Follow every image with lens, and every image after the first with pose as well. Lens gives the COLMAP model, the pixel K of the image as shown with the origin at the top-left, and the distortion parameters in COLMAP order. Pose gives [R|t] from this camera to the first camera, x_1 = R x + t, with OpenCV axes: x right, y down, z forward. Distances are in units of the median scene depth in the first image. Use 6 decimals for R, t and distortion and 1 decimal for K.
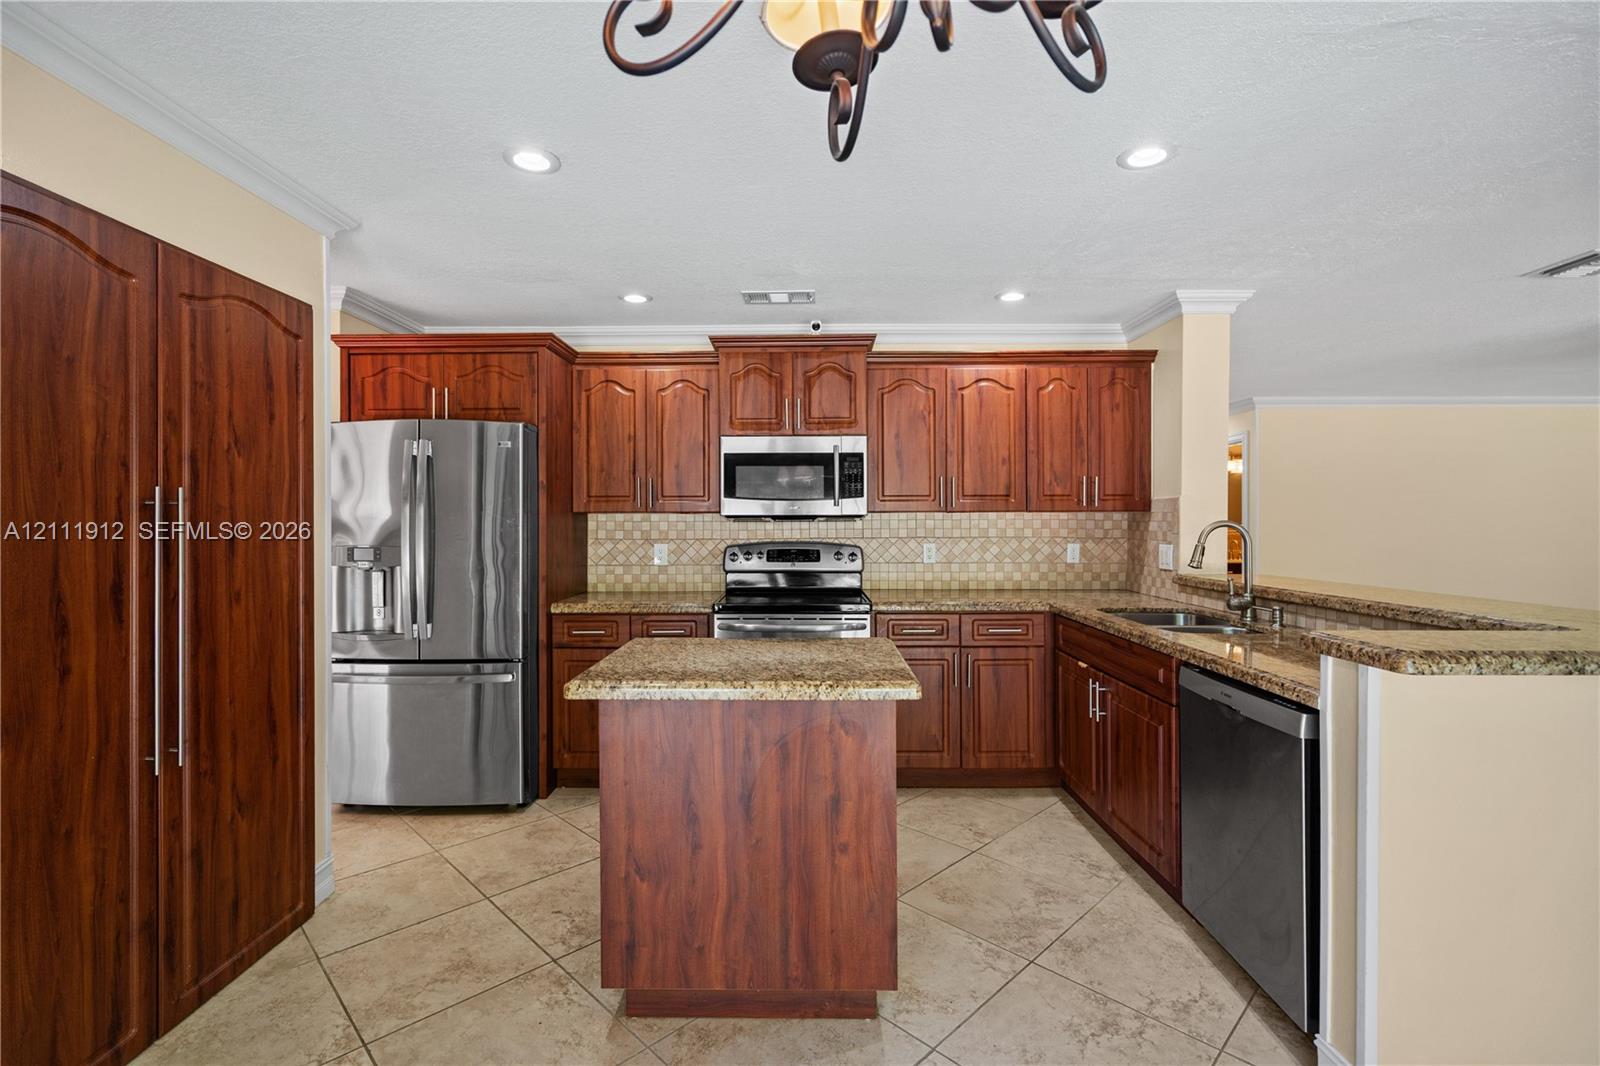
lens RADIAL K [[727.6, 0, 791.5], [0, 727.6, 517.6], [0, 0, 1]] dist [-0.003757, 0.001539]
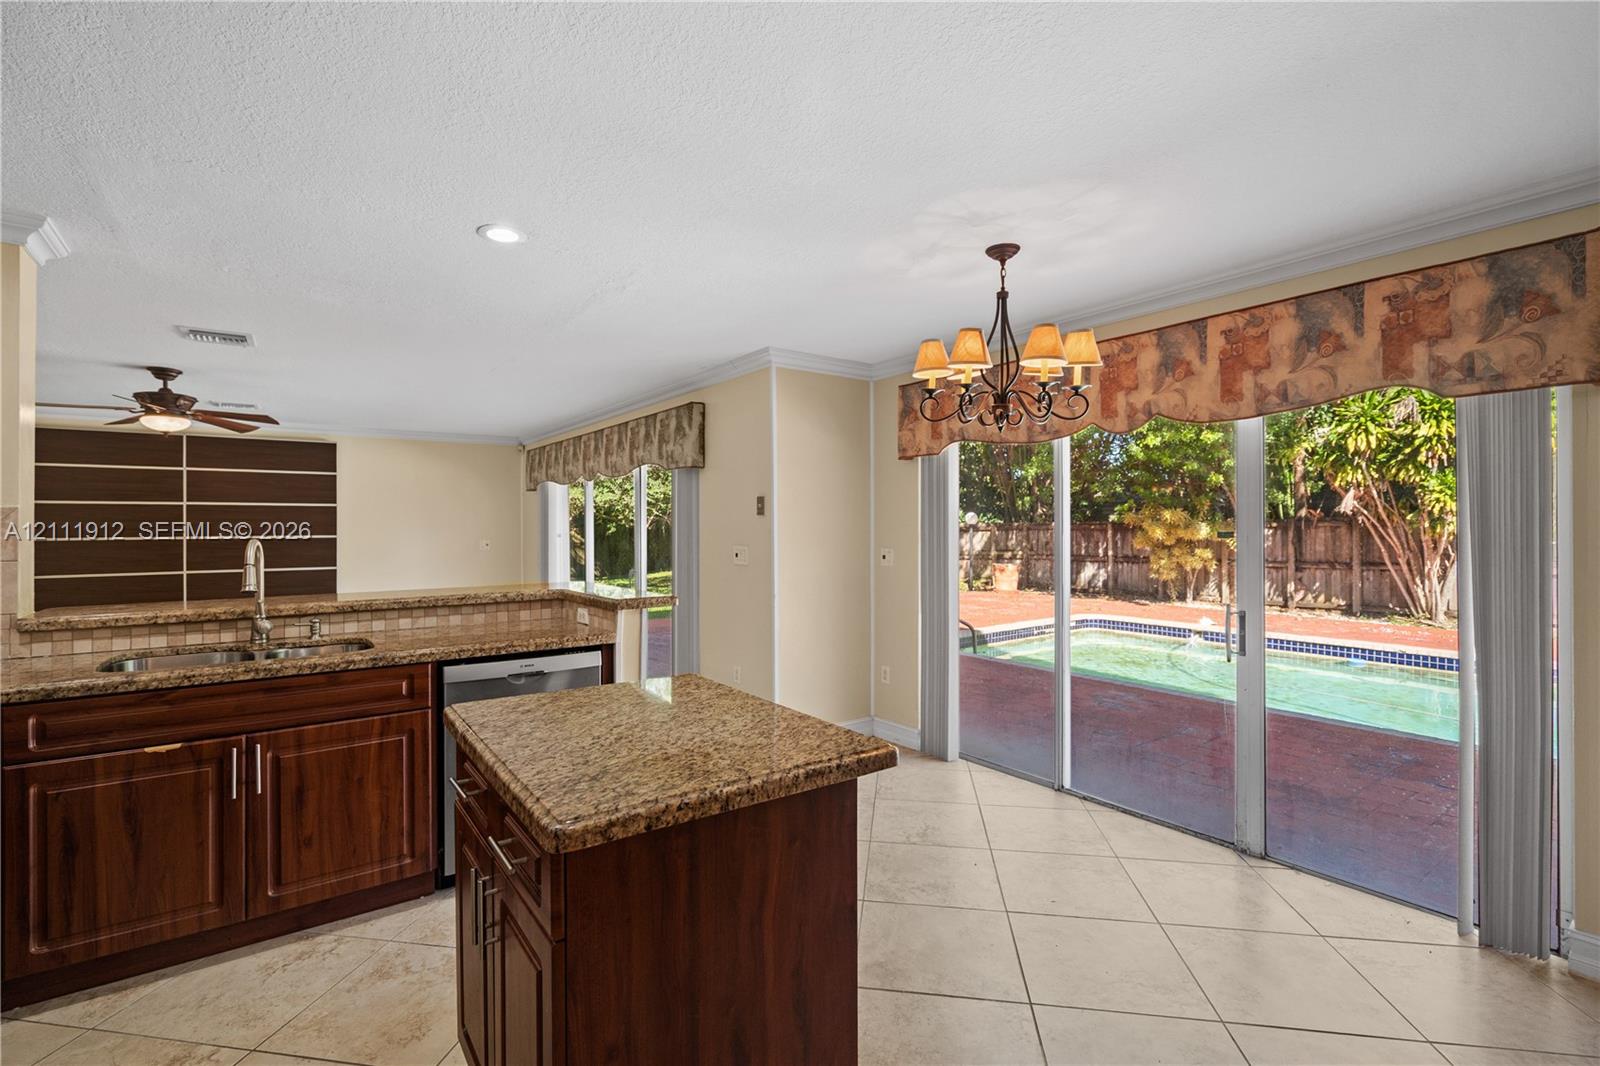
lens RADIAL K [[727.6, 0, 794.0], [0, 727.6, 527.6], [0, 0, 1]] dist [-0.003757, 0.001539]
pose [[-0.595252, 0.004893, 0.803524, -0.592852], [0.003275, 0.999988, -0.003664, -0.005815], [-0.803532, 0.000450, -0.595261, 1.048559]]
